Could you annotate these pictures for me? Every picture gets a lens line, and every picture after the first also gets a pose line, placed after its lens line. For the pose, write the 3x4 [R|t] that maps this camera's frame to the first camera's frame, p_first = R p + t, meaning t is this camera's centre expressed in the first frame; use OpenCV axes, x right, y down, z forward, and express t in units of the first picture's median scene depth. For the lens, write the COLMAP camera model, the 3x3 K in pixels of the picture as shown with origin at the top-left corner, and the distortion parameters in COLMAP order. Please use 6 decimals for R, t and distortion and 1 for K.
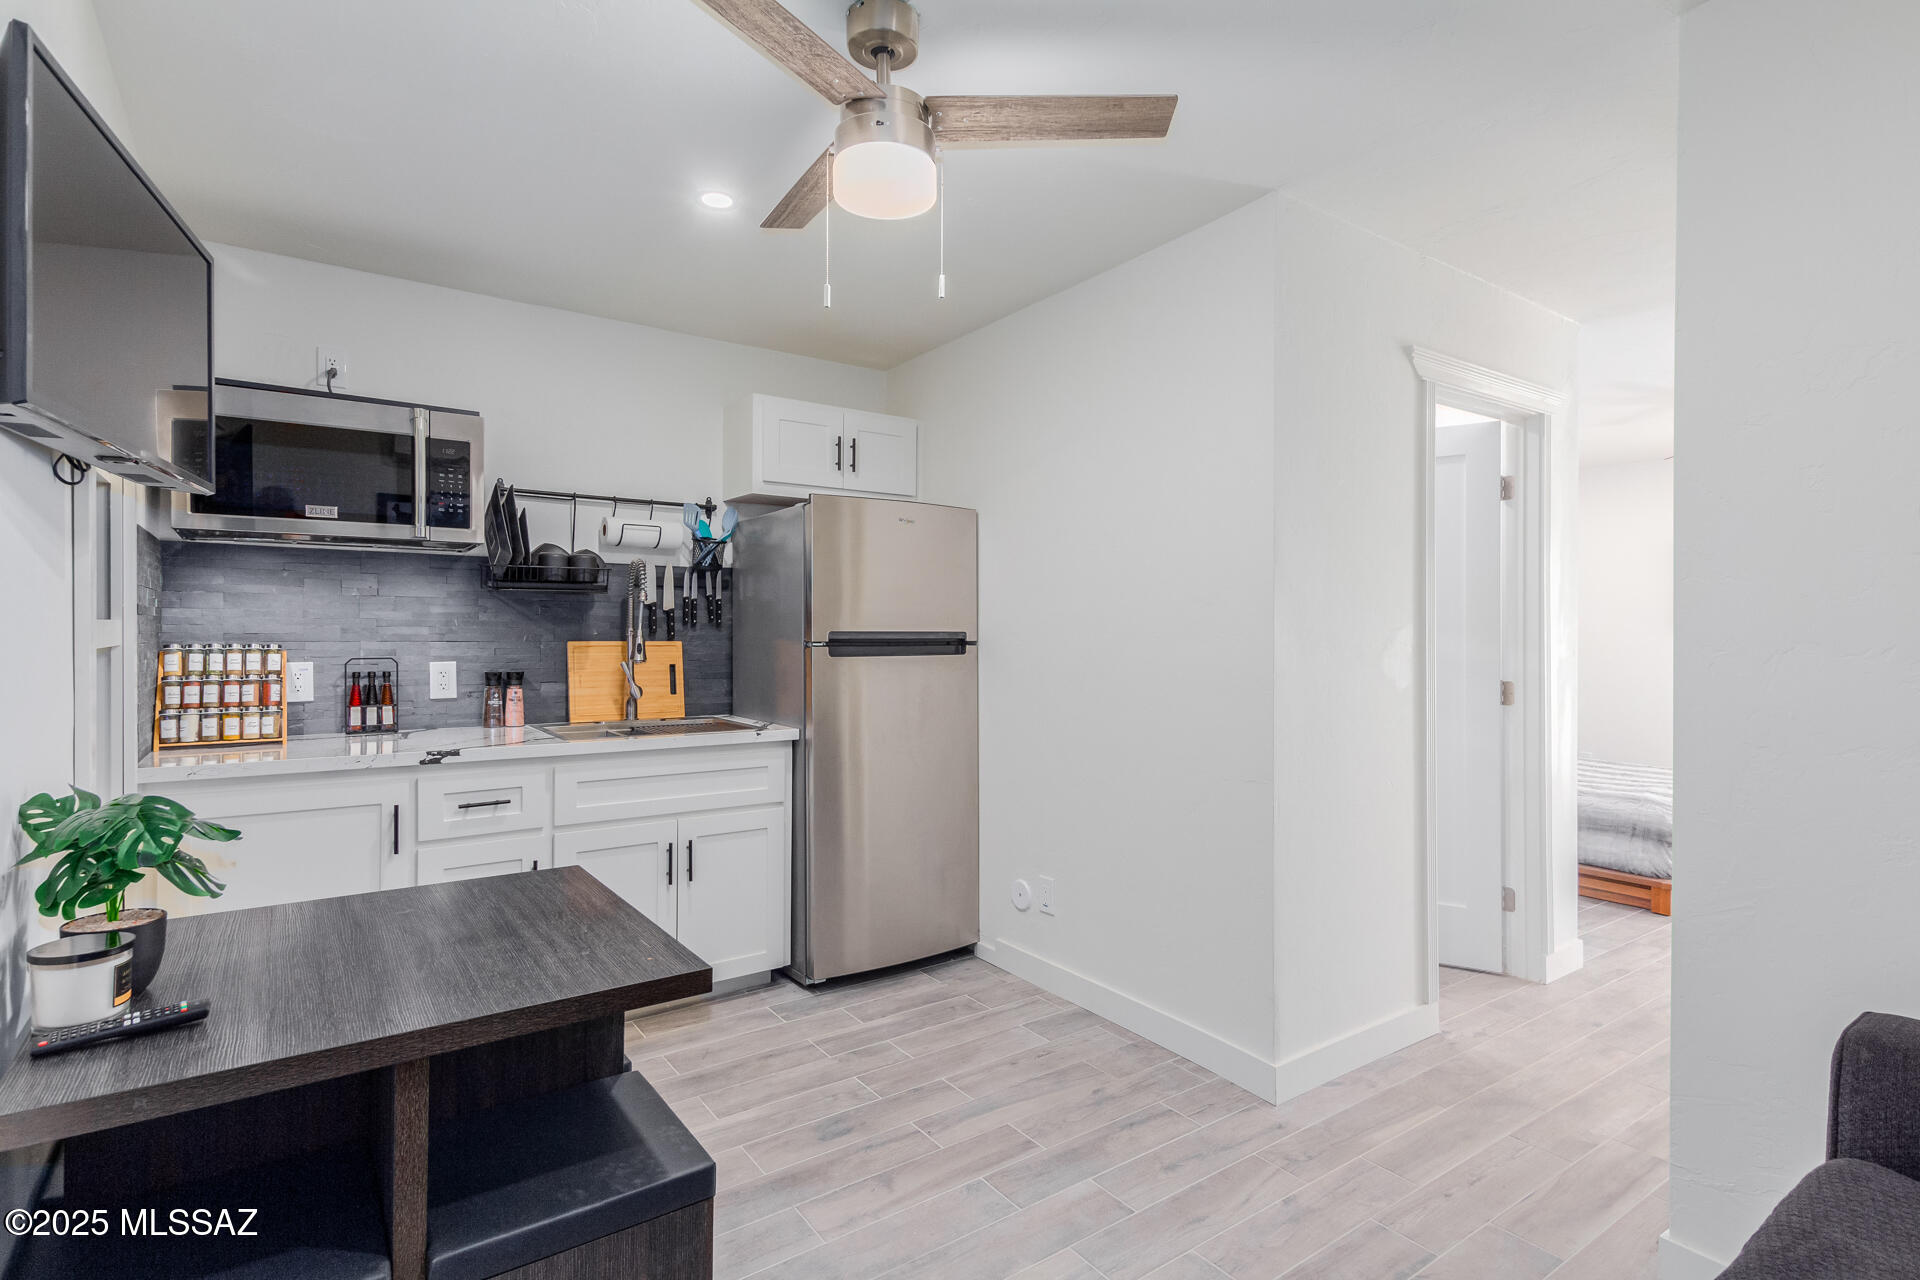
lens RADIAL K [[937.2, 0, 960.0], [0, 937.2, 640.0], [0, 0, 1]] dist [0.002387, 0.000491]
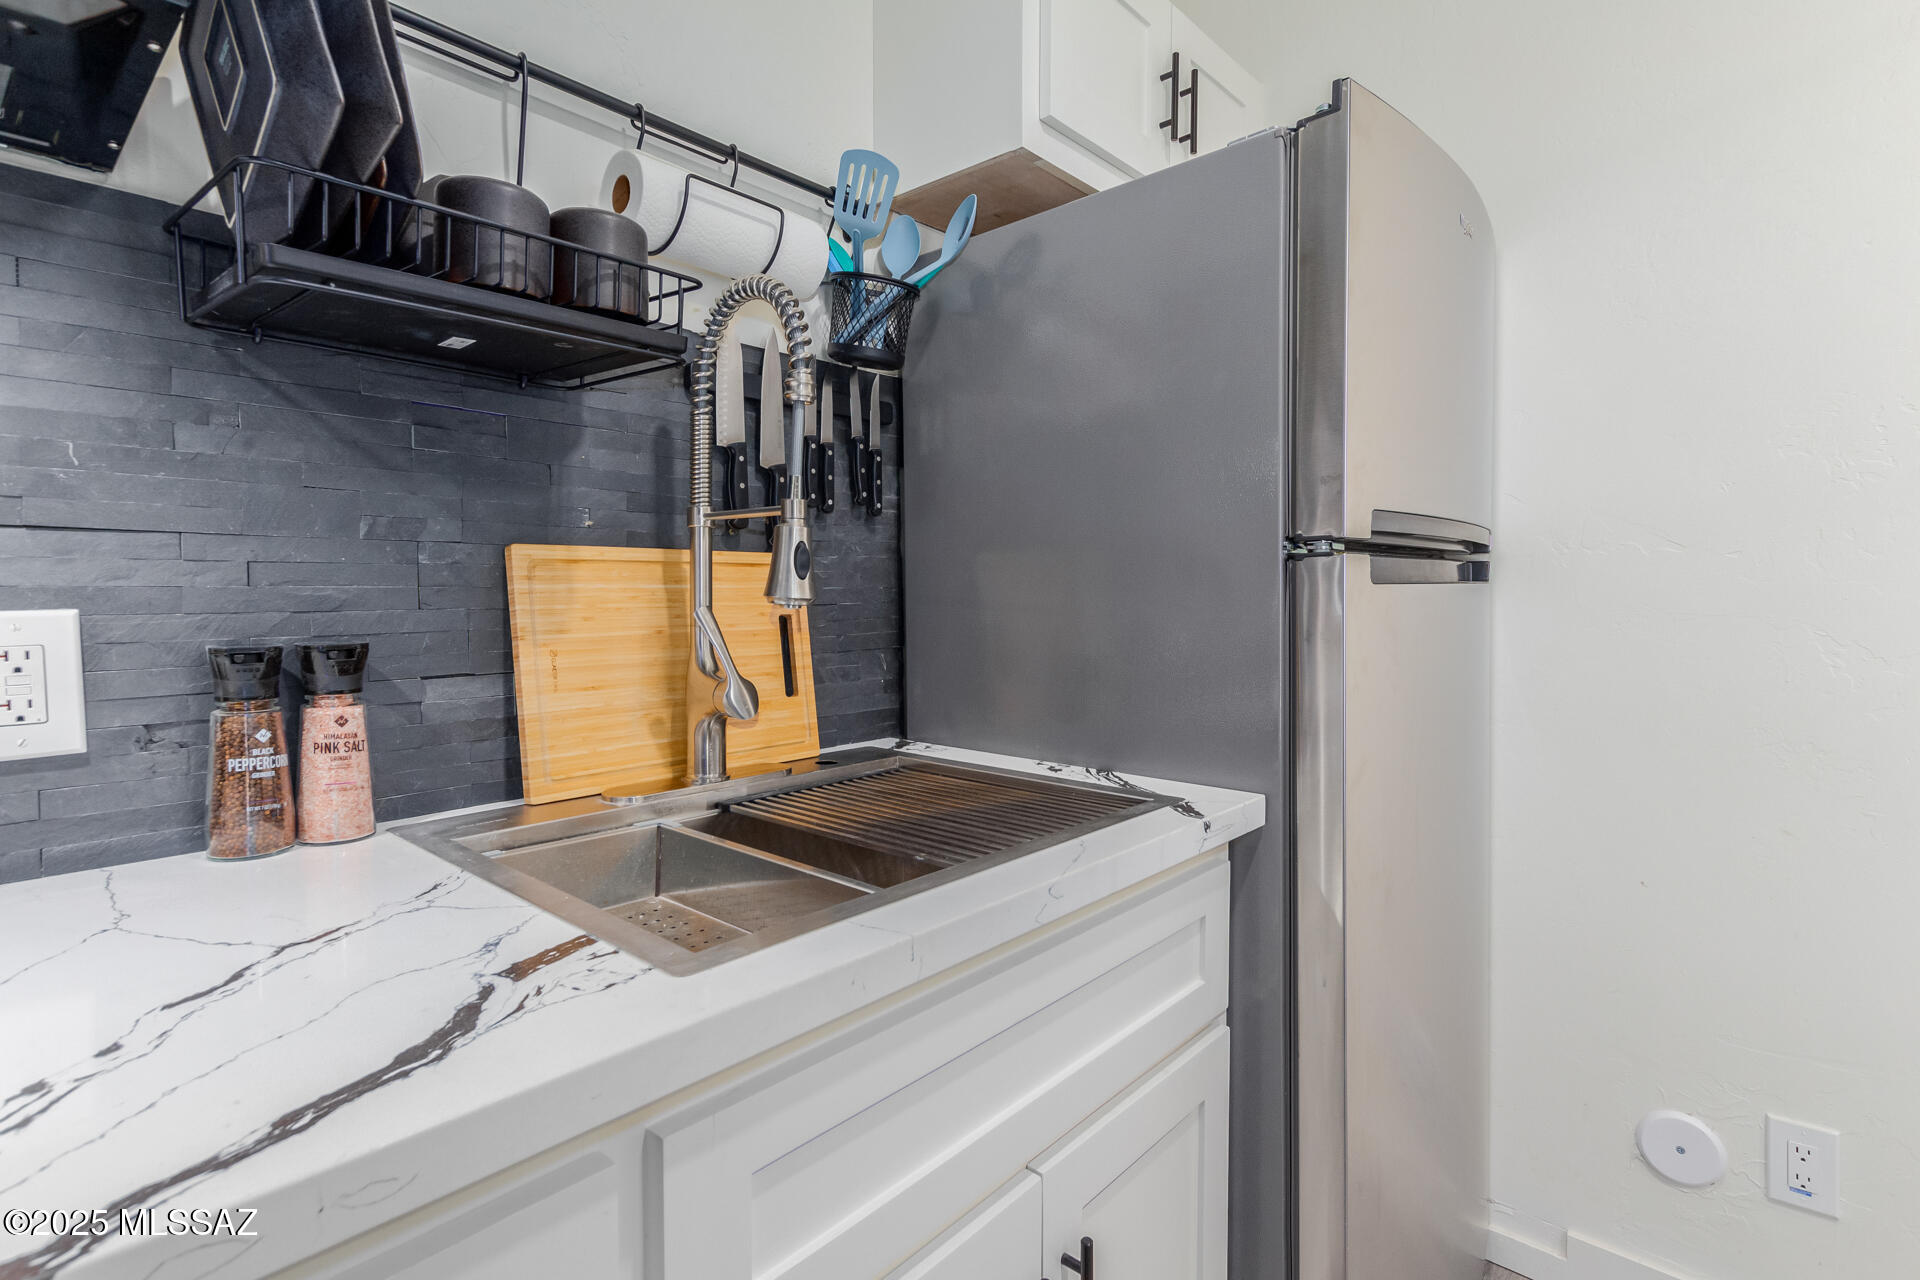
lens RADIAL K [[923.3, 0, 950.2], [0, 923.3, 625.1], [0, 0, 1]] dist [-0.000783, -0.000158]
pose [[0.976710, -0.011925, 0.214232, -0.353237], [0.004366, 0.999352, 0.035724, 0.019092], [-0.214519, -0.033957, 0.976129, 0.691465]]
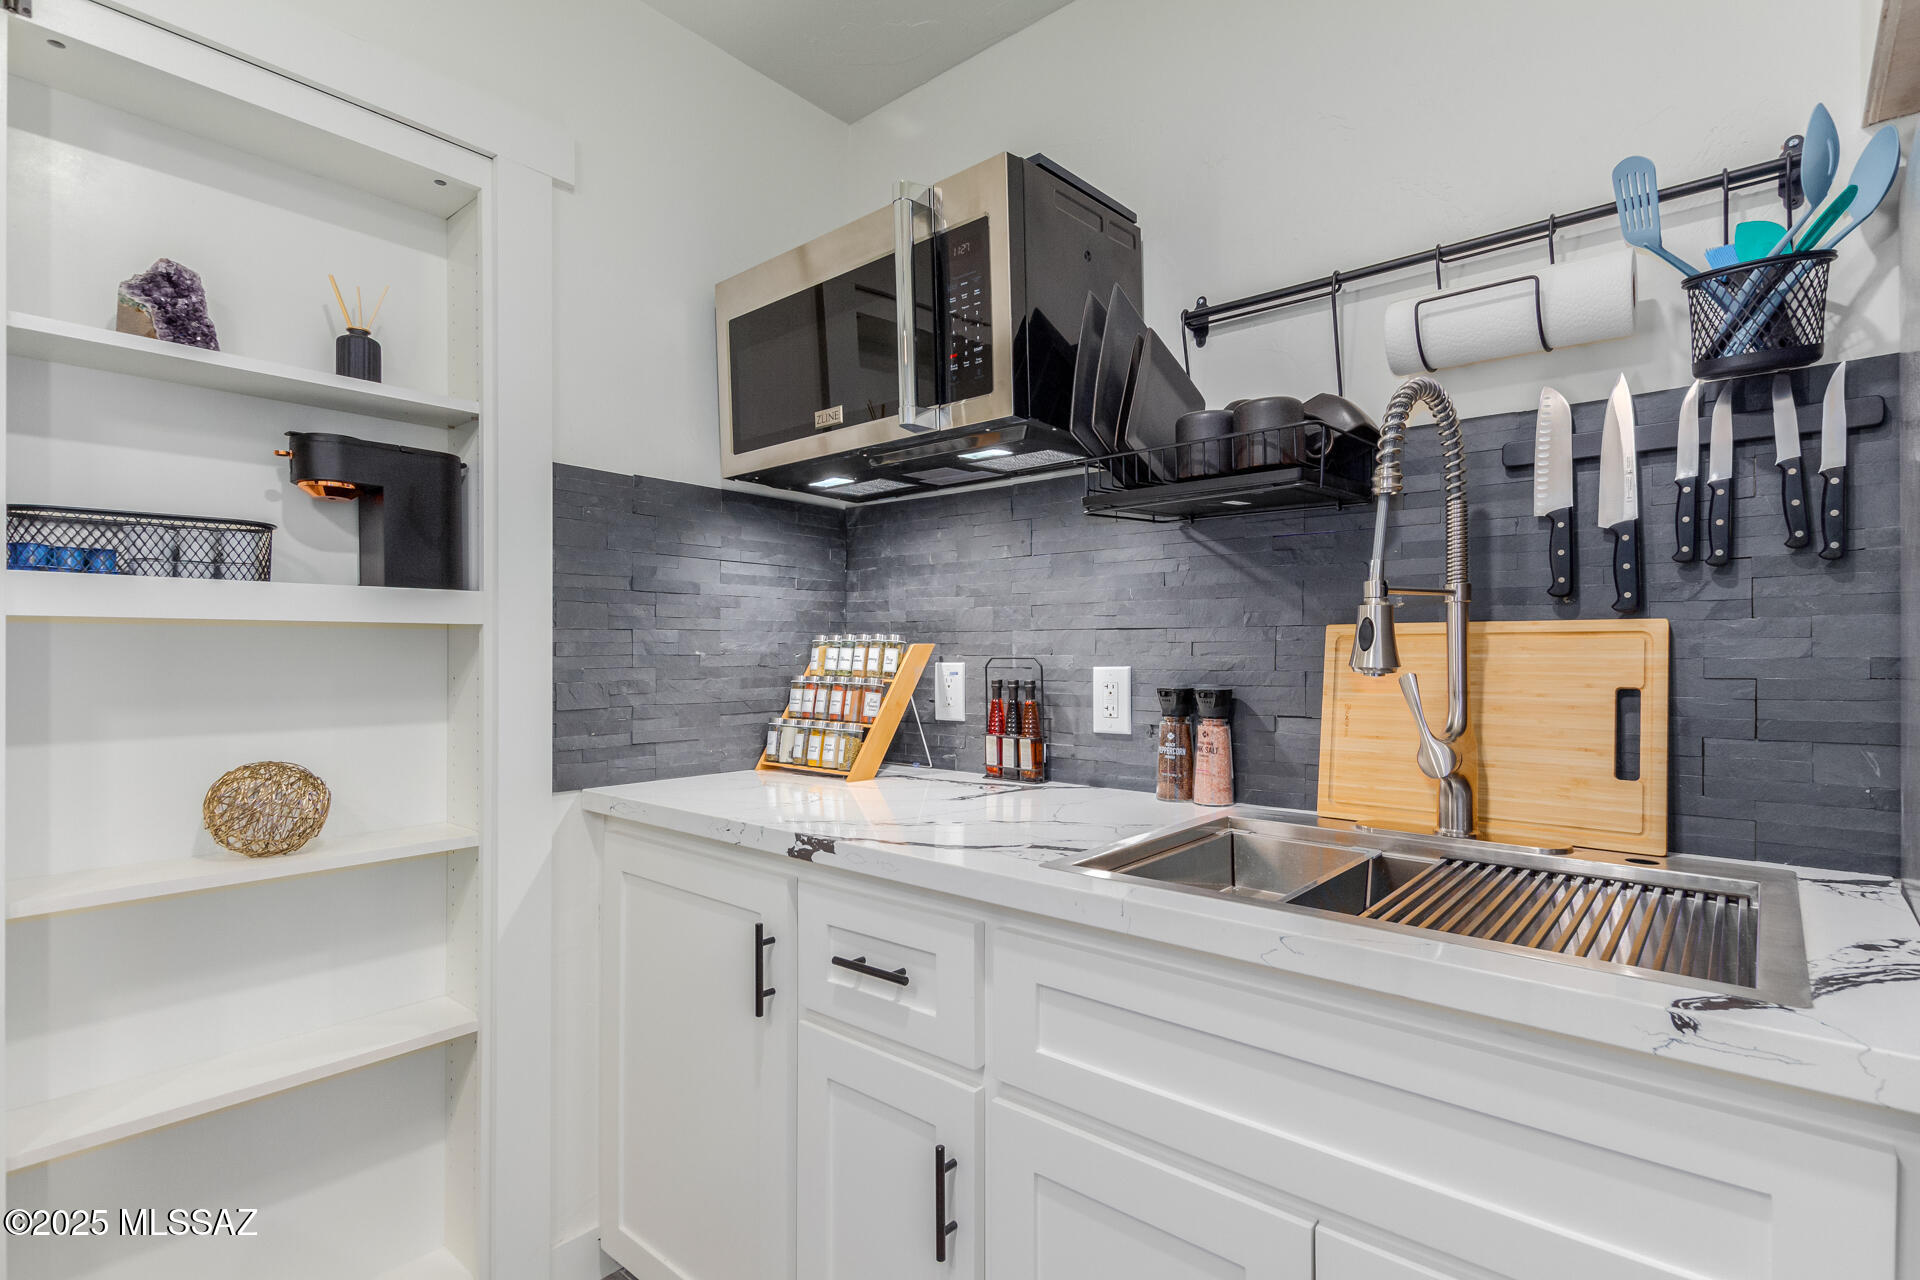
lens RADIAL K [[926.8, 0, 956.3], [0, 926.8, 656.9], [0, 0, 1]] dist [0.001510, 0.000508]
pose [[0.238817, -0.000984, -0.971064, -0.047744], [-0.006732, 0.999974, -0.002669, 0.019306], [0.971041, 0.007175, 0.238804, 0.759219]]
